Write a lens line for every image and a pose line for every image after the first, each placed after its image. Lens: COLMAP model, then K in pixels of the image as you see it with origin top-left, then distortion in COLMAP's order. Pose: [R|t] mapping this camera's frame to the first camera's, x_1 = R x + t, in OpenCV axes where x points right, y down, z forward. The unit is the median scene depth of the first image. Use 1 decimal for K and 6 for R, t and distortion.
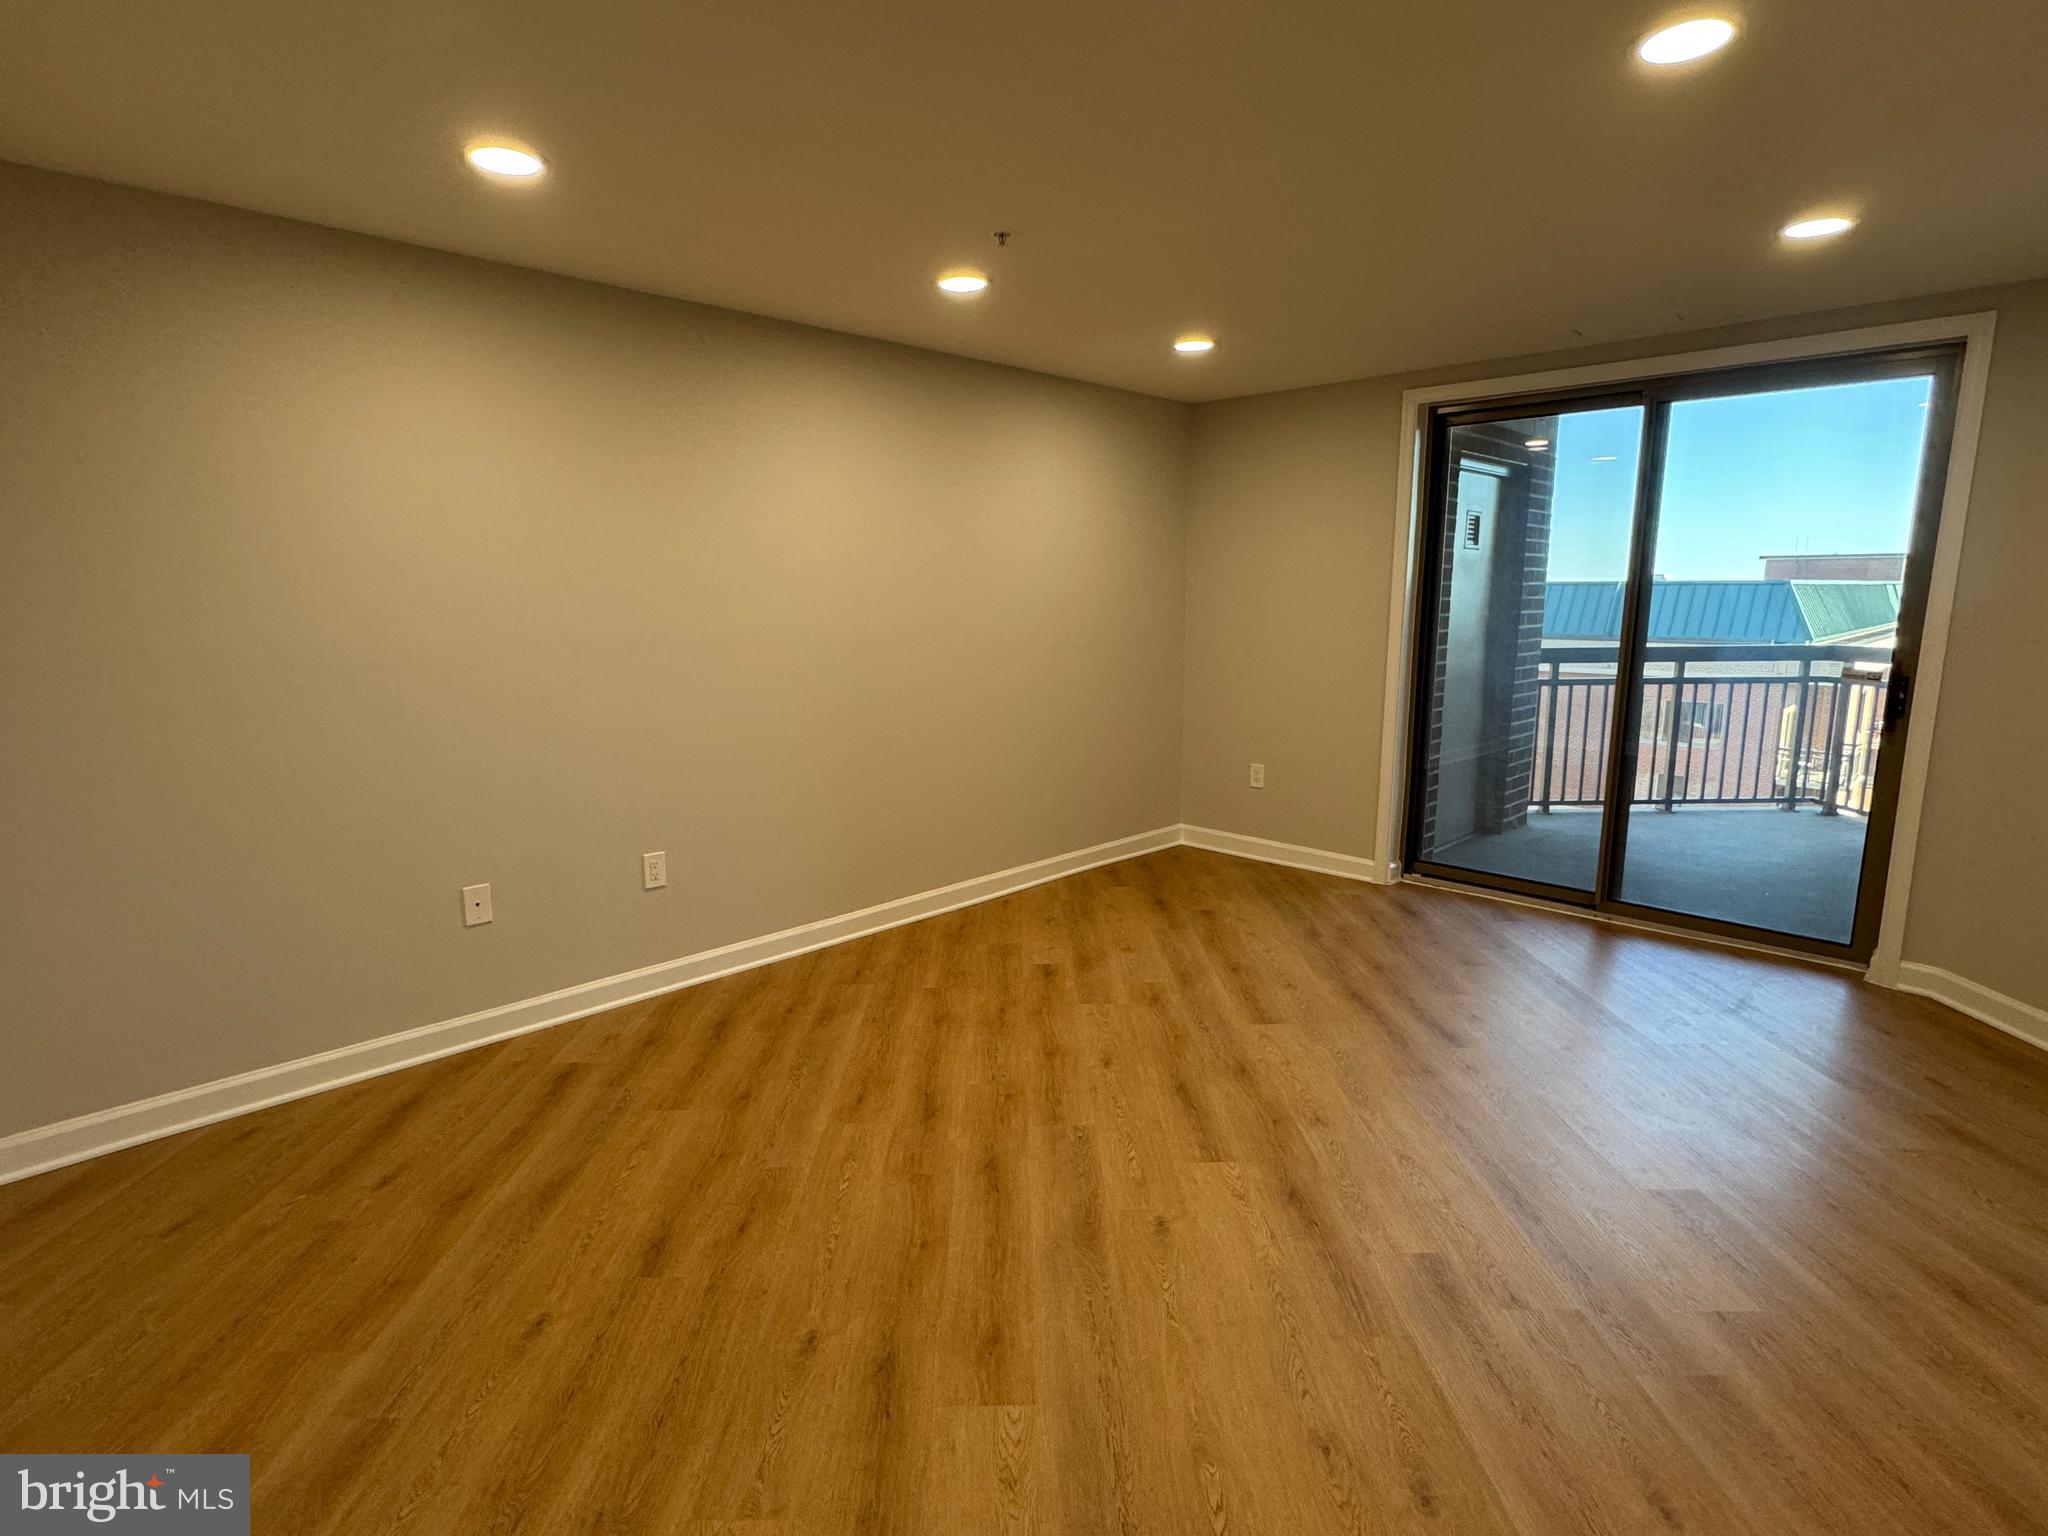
lens RADIAL K [[1041.9, 0, 1008.9], [0, 1041.9, 780.9], [0, 0, 1]] dist [-0.006577, 0.001425]
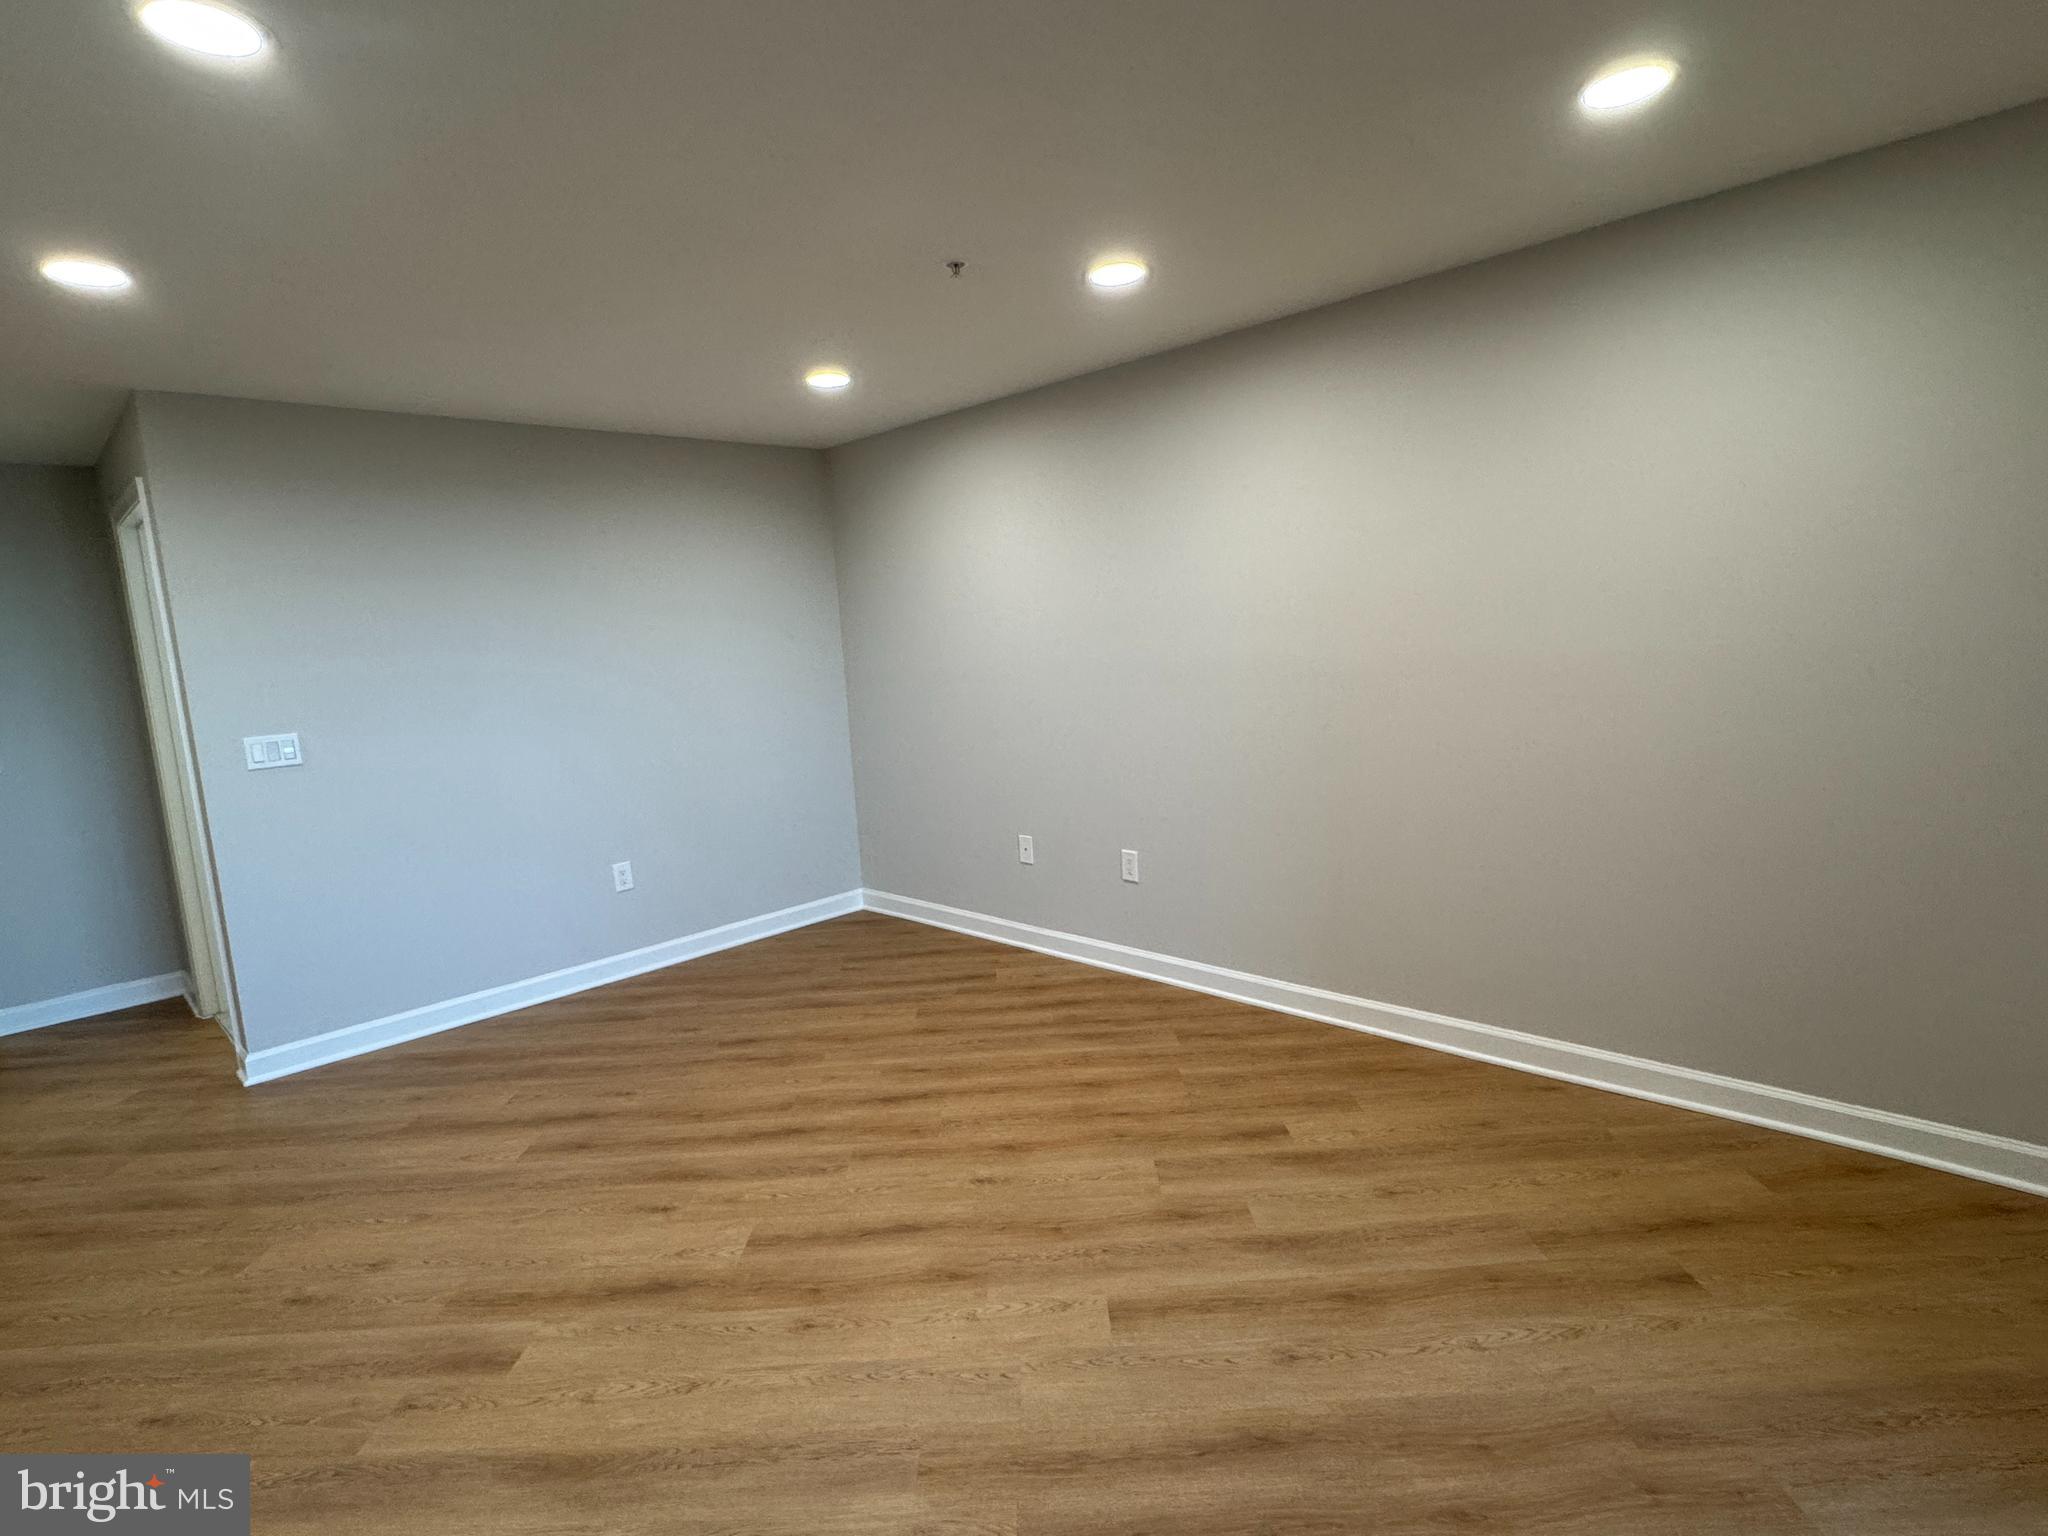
lens RADIAL K [[1041.9, 0, 1021.6], [0, 1041.9, 773.7], [0, 0, 1]] dist [-0.006577, 0.001425]
pose [[0.001750, 0.139982, -0.990153, 0.905900], [-0.121272, 0.982876, 0.138739, -0.183558], [0.992618, 0.119835, 0.018696, 0.986866]]
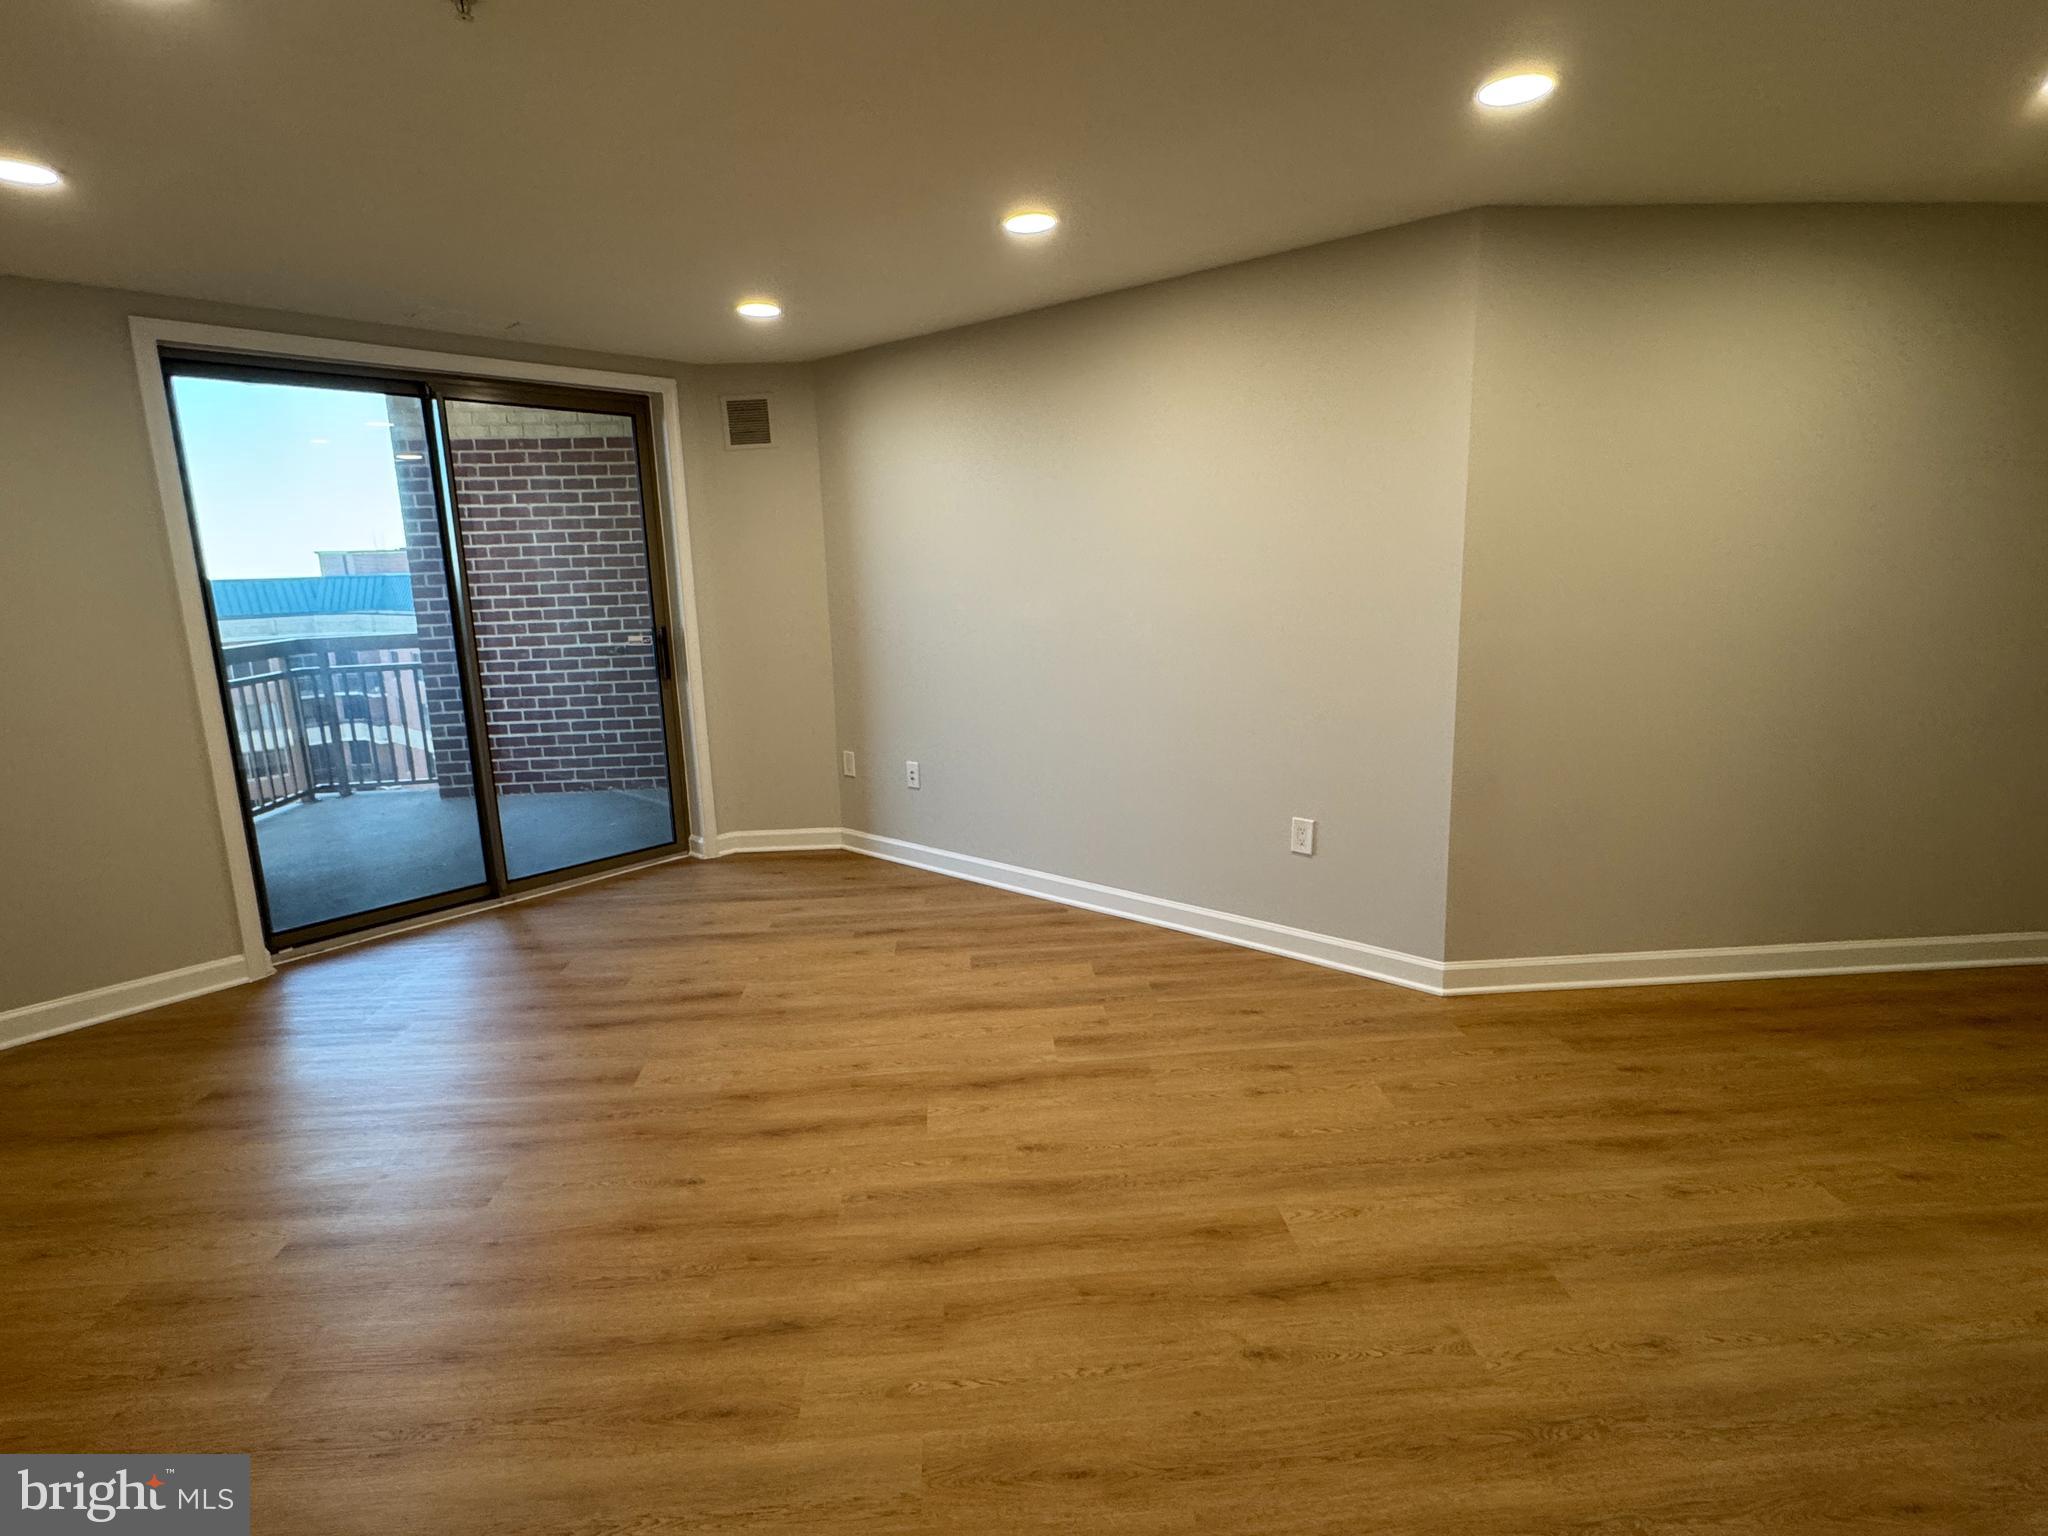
lens RADIAL K [[1041.9, 0, 1033.9], [0, 1041.9, 772.4], [0, 0, 1]] dist [-0.006577, 0.001425]
pose [[-0.074197, -0.197788, 0.977433, -0.638093], [0.212057, 0.954589, 0.209263, -0.134817], [-0.974437, 0.222798, -0.028886, 0.709019]]
